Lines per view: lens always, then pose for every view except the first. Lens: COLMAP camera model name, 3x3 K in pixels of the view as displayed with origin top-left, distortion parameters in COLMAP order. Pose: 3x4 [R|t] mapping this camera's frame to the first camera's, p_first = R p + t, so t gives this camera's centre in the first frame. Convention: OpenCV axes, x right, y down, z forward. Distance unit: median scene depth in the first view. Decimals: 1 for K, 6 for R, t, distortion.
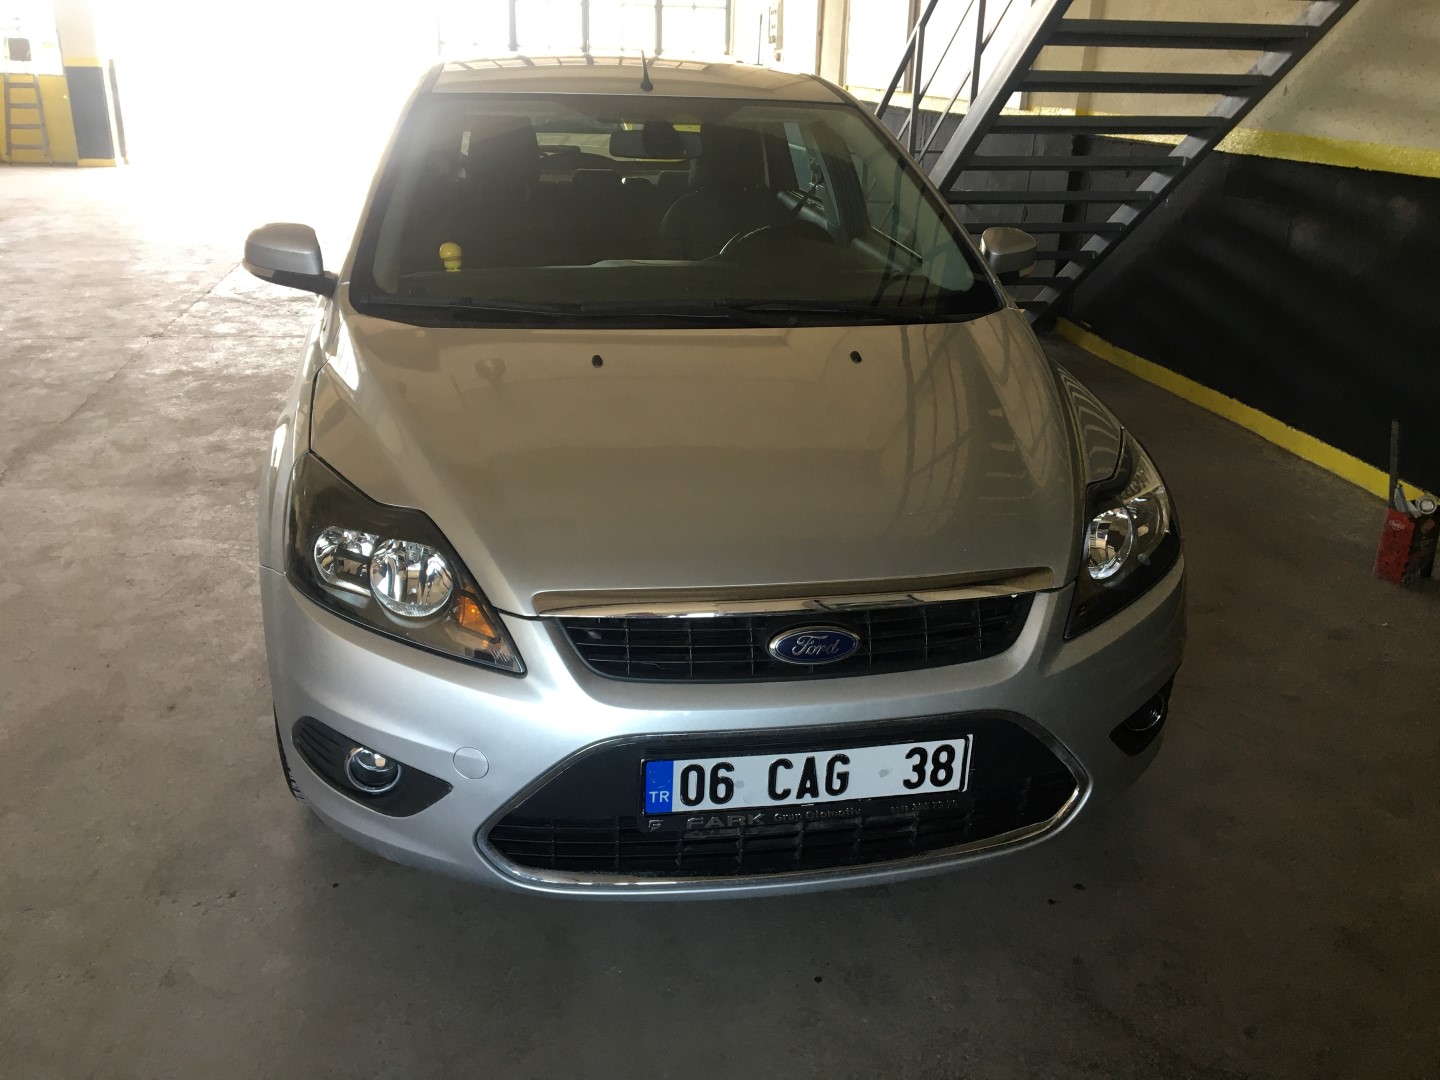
lens RADIAL K [[1208.9, 0, 720.0], [0, 1208.9, 540.0], [0, 0, 1]] dist [0.103552, -0.165075]
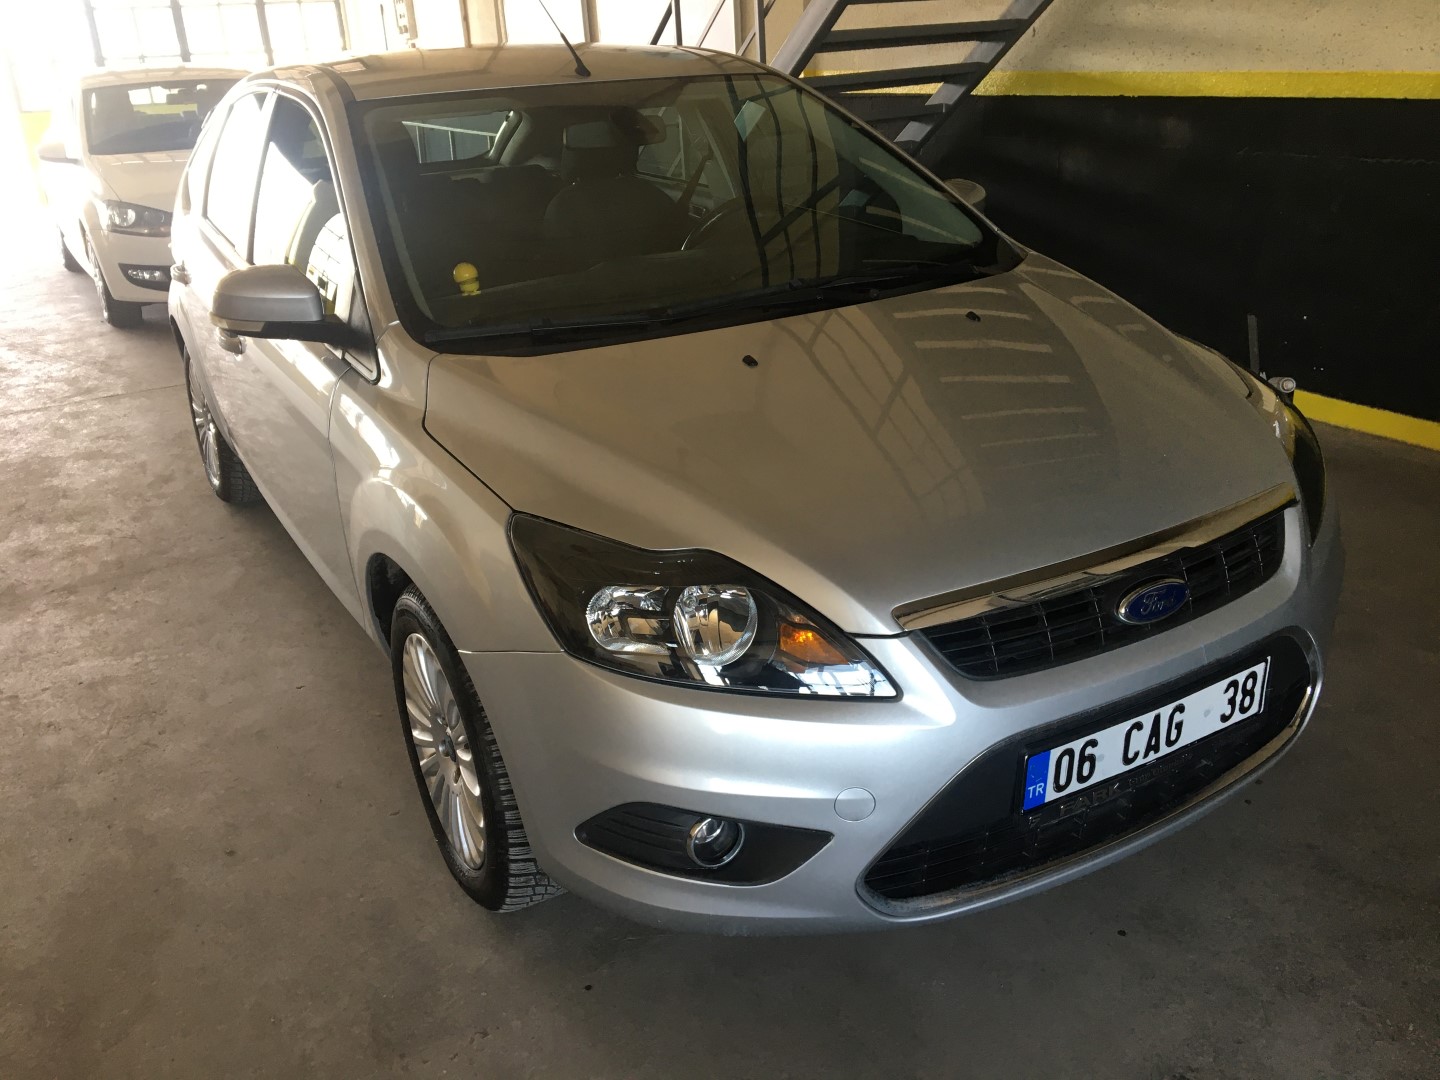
lens RADIAL K [[1196.3, 0, 720.0], [0, 1196.3, 540.0], [0, 0, 1]] dist [0.188186, -0.386140]
pose [[0.939036, -0.196418, 0.282190, -0.491520], [0.192768, 0.980390, 0.040932, -0.066001], [-0.284696, 0.015960, 0.958485, 0.143219]]
